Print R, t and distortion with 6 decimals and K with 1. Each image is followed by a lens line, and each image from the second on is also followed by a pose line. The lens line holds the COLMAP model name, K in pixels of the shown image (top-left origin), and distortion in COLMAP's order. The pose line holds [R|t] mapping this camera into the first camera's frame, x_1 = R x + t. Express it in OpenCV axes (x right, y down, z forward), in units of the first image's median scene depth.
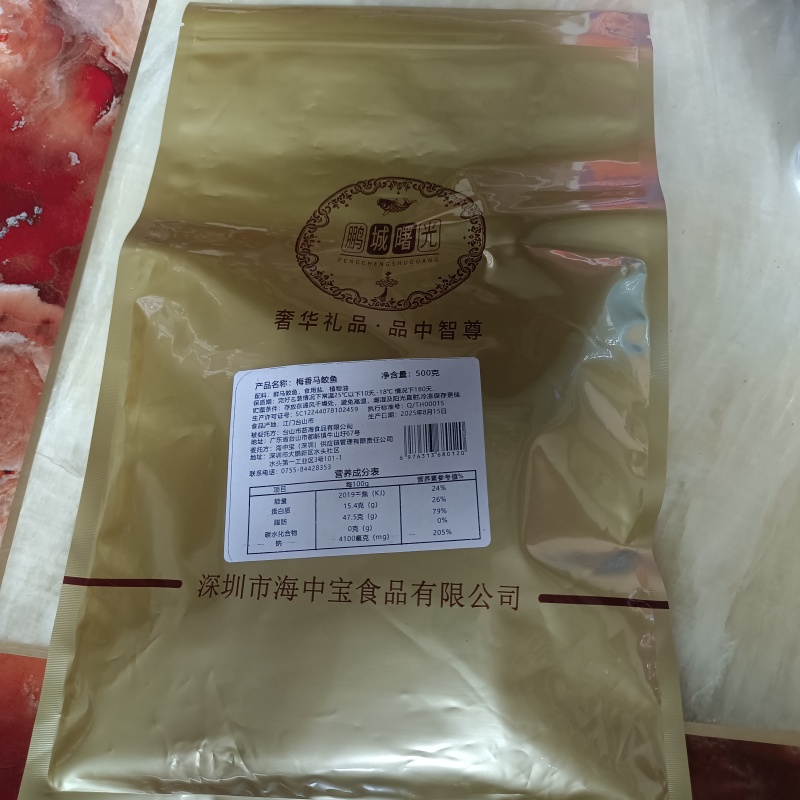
lens RADIAL K [[871.5, 0, 381.9], [0, 871.5, 399.2], [0, 0, 1]] dist [0.089287, -0.368168]
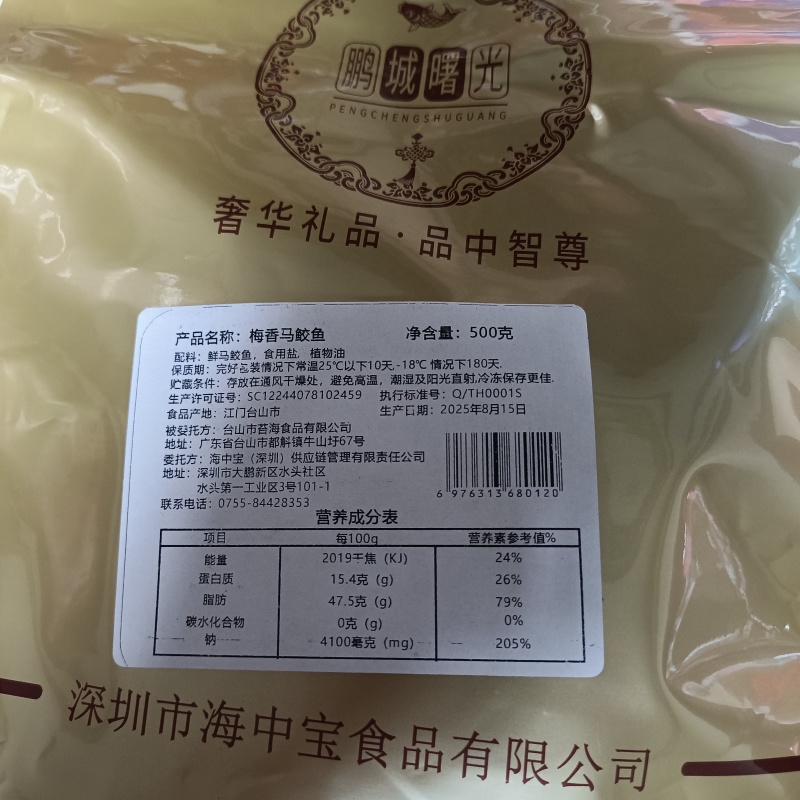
lens RADIAL K [[871.5, 0, 381.9], [0, 871.5, 399.2], [0, 0, 1]] dist [0.089287, -0.368168]
pose [[0.998699, 0.035709, 0.036404, -0.034527], [-0.041258, 0.985381, 0.165292, -0.076994], [-0.029969, -0.166579, 0.985573, 0.460378]]
